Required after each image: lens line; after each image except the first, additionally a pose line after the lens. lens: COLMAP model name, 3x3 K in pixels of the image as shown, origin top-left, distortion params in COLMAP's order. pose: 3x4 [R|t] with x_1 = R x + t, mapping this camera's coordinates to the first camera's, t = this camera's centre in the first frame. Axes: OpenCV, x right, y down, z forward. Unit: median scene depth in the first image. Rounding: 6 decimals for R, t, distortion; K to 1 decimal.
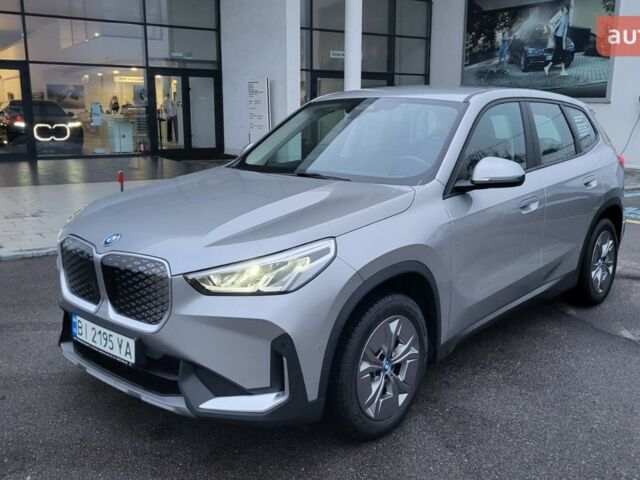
lens RADIAL K [[668.0, 0, 307.0], [0, 668.0, 243.0], [0, 0, 1]] dist [0.048736, -0.017683]
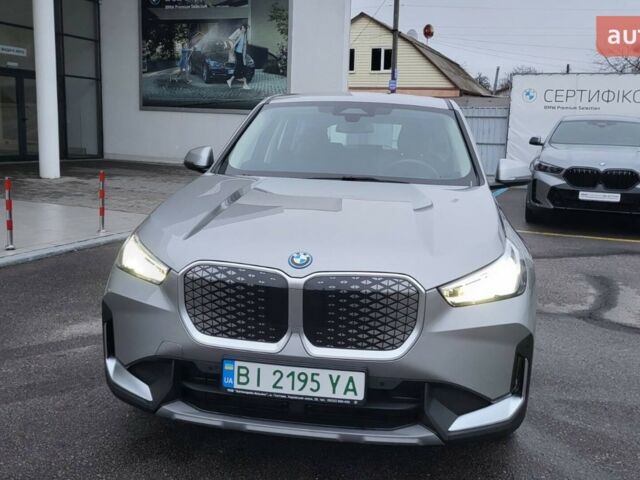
lens RADIAL K [[668.0, 0, 307.0], [0, 668.0, 243.0], [0, 0, 1]] dist [0.048736, -0.017683]
pose [[0.818786, -0.076185, 0.569022, -0.168036], [0.084173, 0.996375, 0.012283, -0.007810], [-0.567895, 0.037839, 0.822231, 0.070644]]
